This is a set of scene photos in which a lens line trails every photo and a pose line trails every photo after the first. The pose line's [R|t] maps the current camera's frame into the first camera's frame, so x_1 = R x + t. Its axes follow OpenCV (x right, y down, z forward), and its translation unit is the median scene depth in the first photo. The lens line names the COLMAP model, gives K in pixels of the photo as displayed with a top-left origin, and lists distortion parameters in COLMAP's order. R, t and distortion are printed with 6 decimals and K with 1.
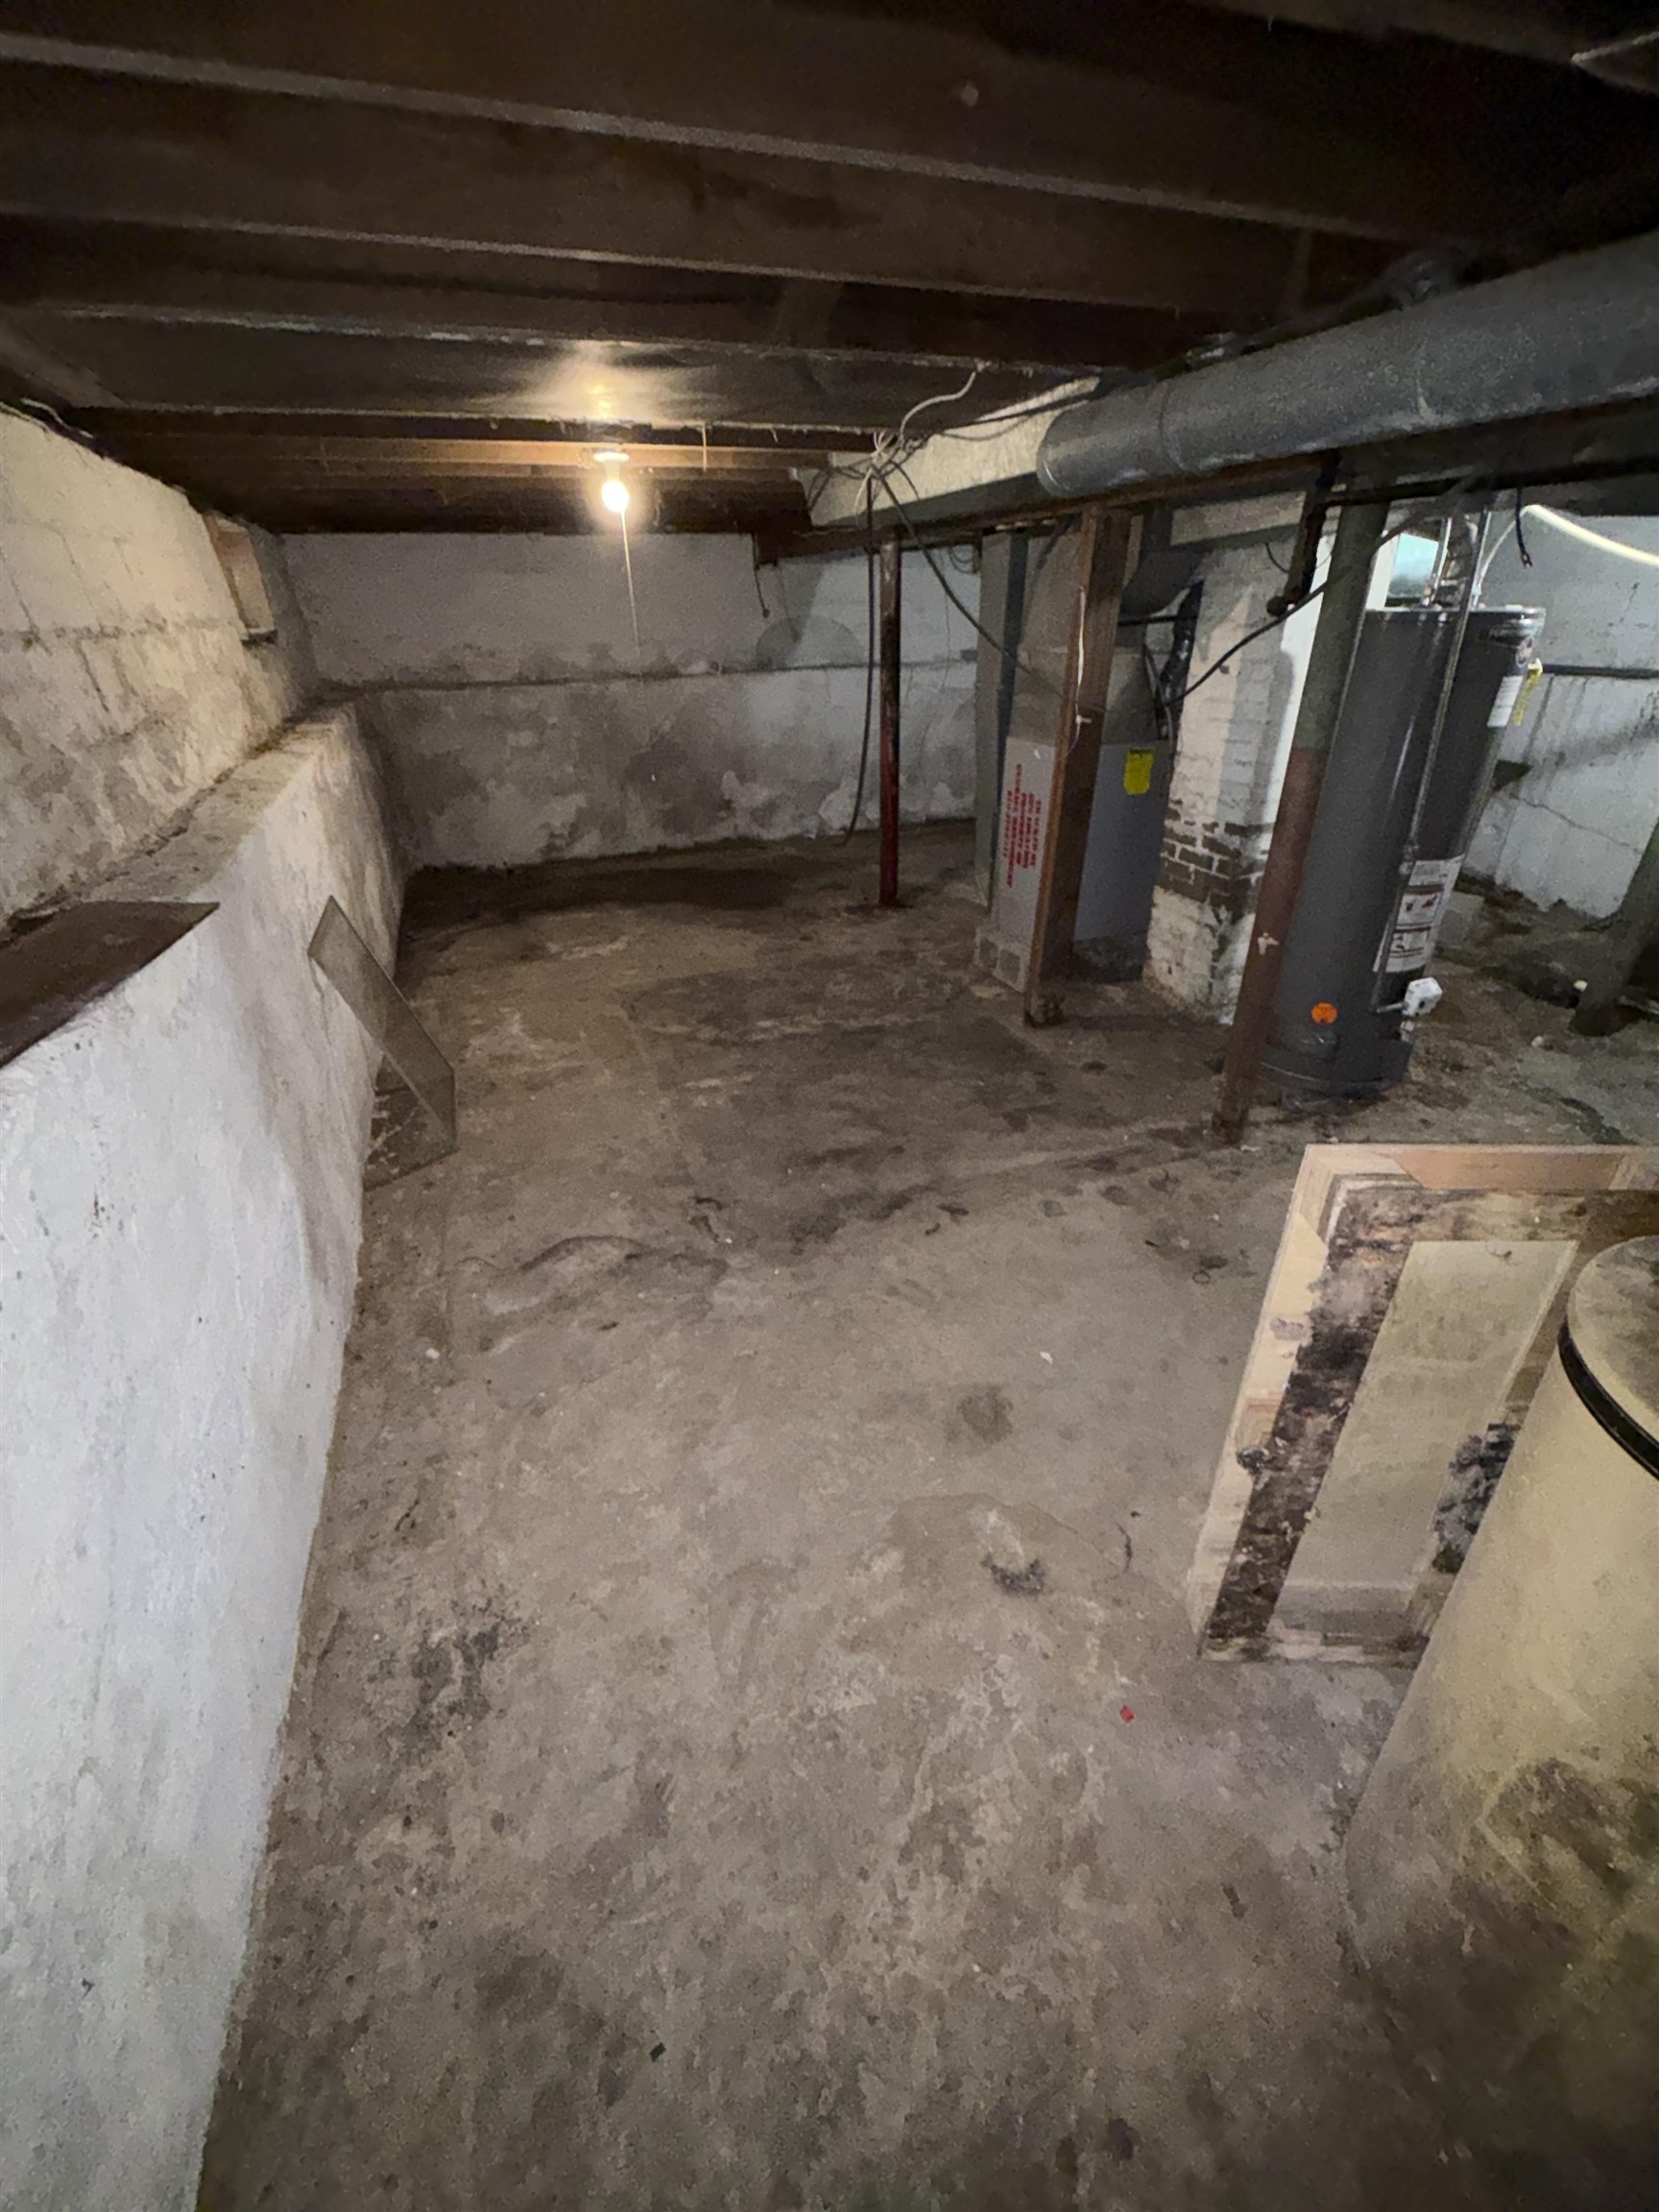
lens RADIAL K [[885.6, 0, 826.4], [0, 885.6, 1099.4], [0, 0, 1]] dist [-0.000104, 0.000185]
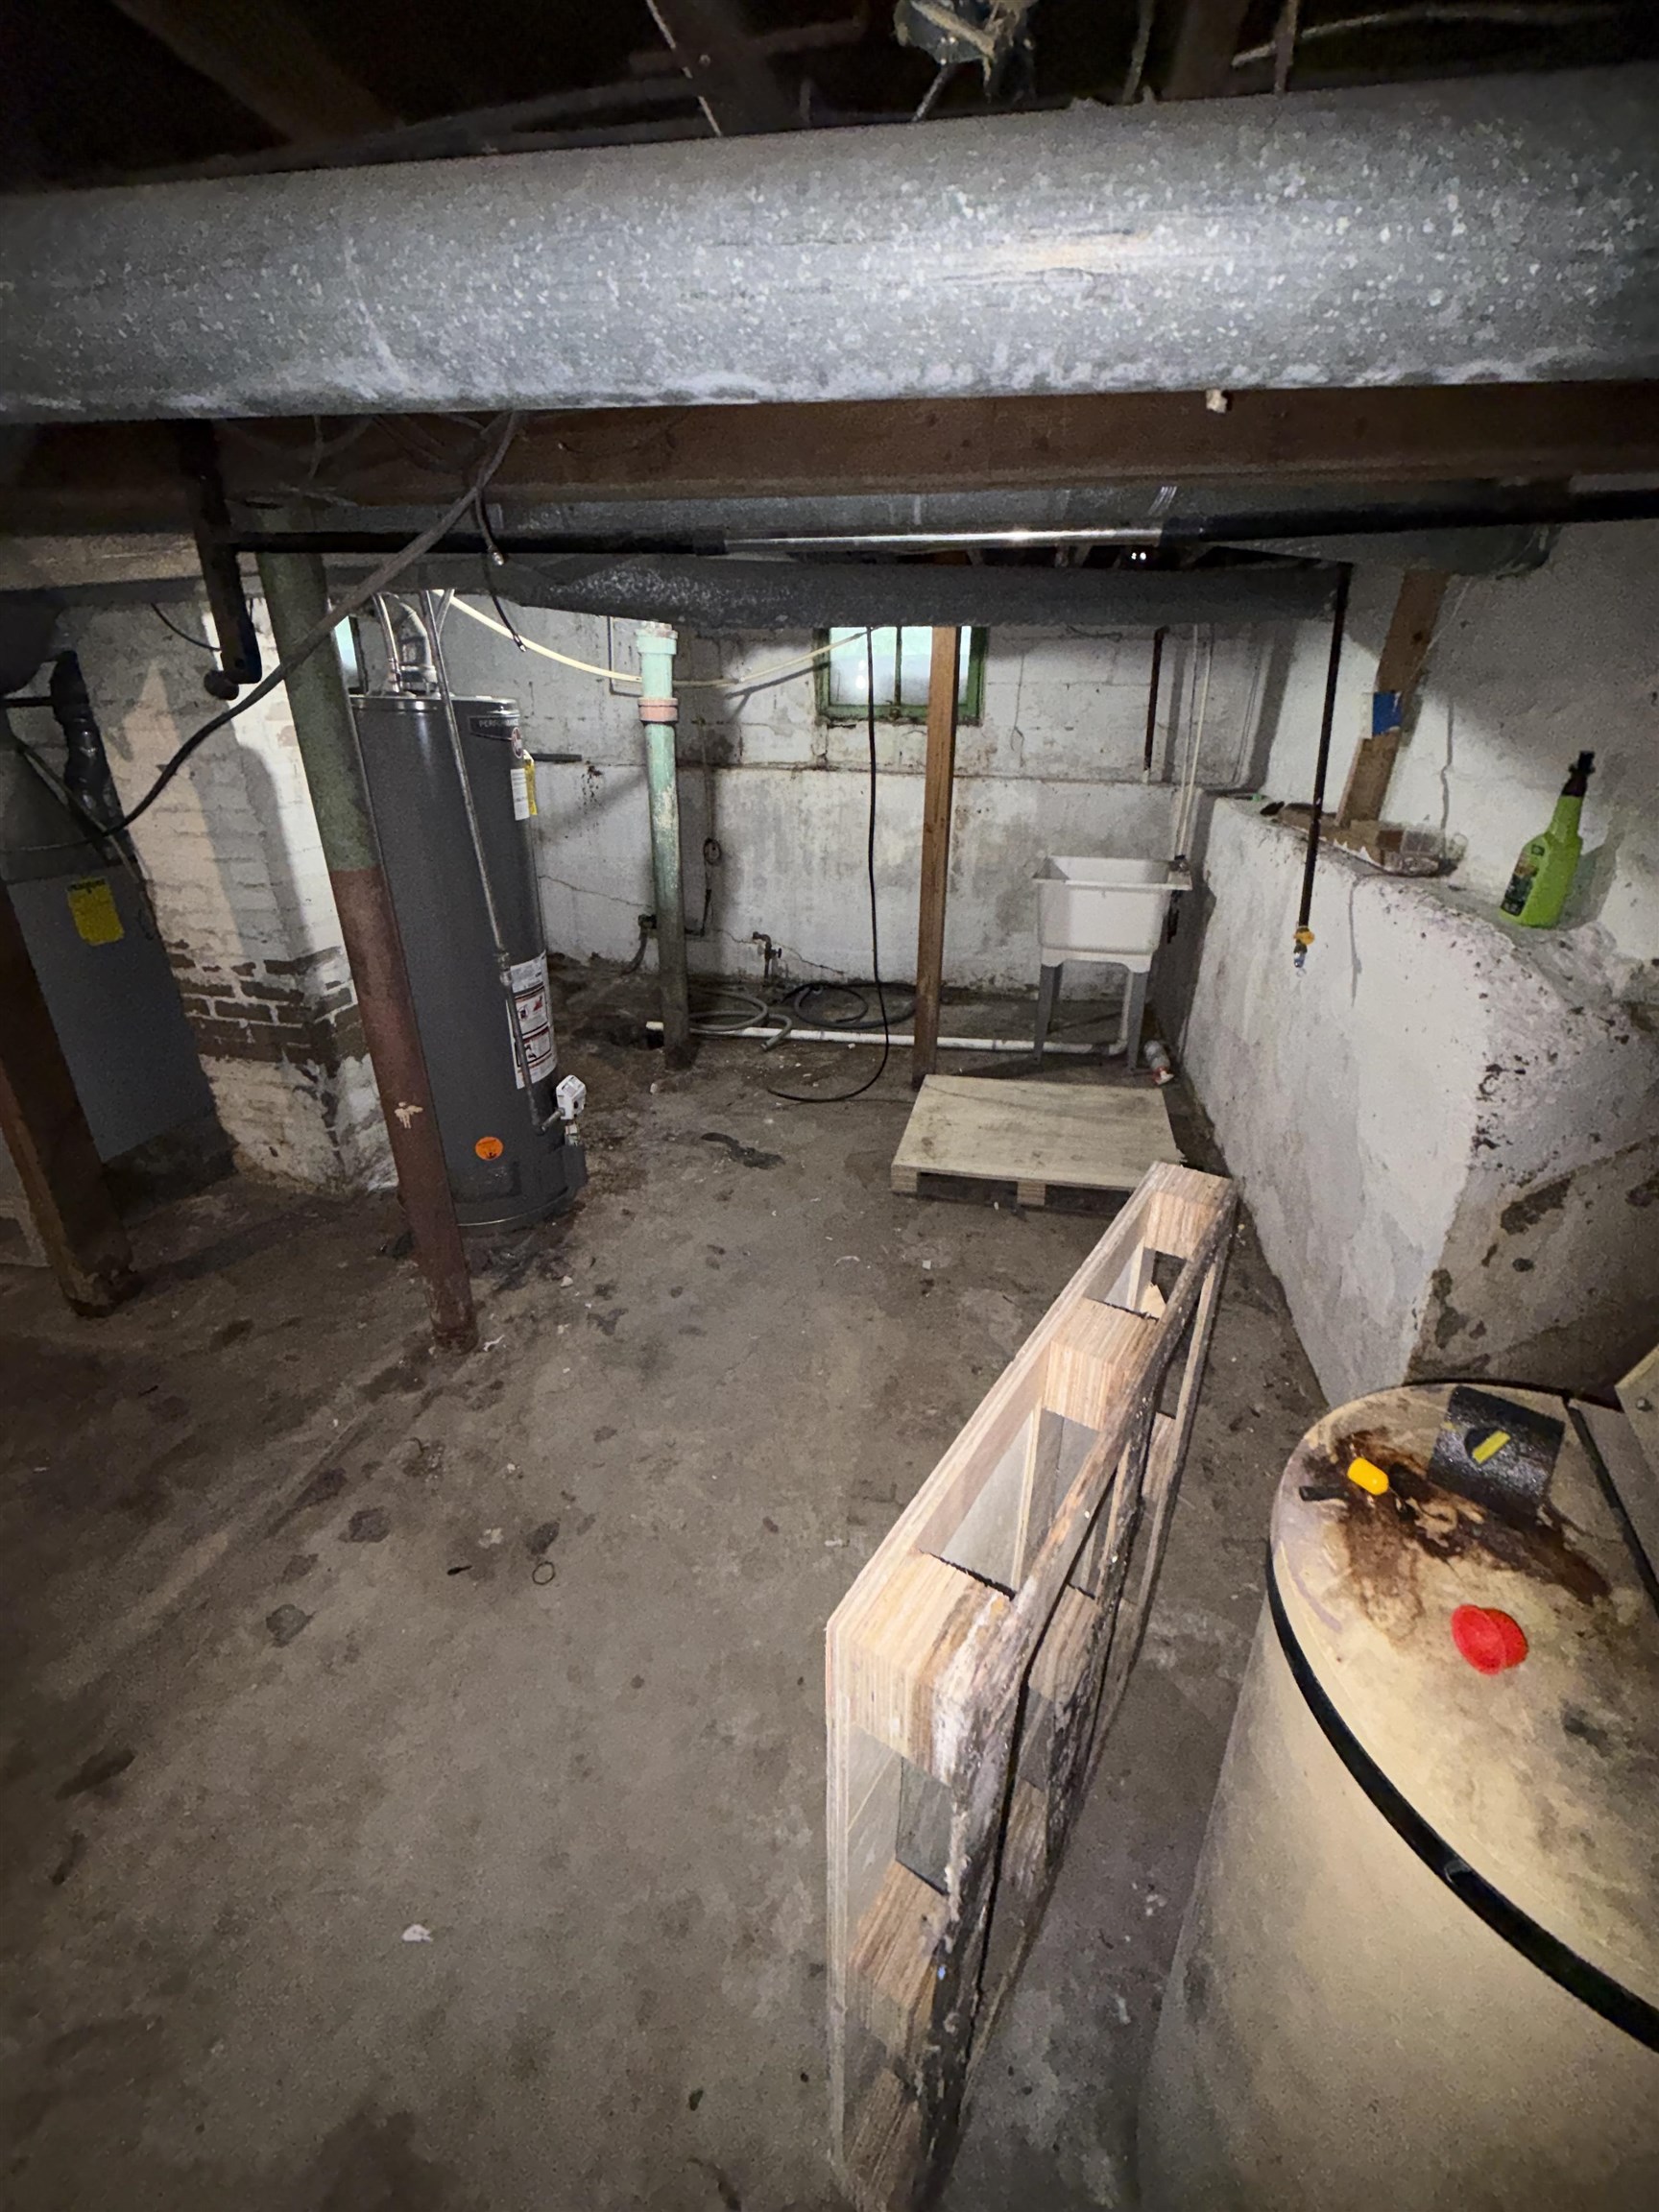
lens RADIAL K [[885.6, 0, 831.6], [0, 885.6, 1103.1], [0, 0, 1]] dist [-0.000104, 0.000185]
pose [[0.530694, -0.329290, 0.780981, 0.071936], [0.390138, 0.912927, 0.119816, -0.098804], [-0.752433, 0.241105, 0.612954, 0.188325]]
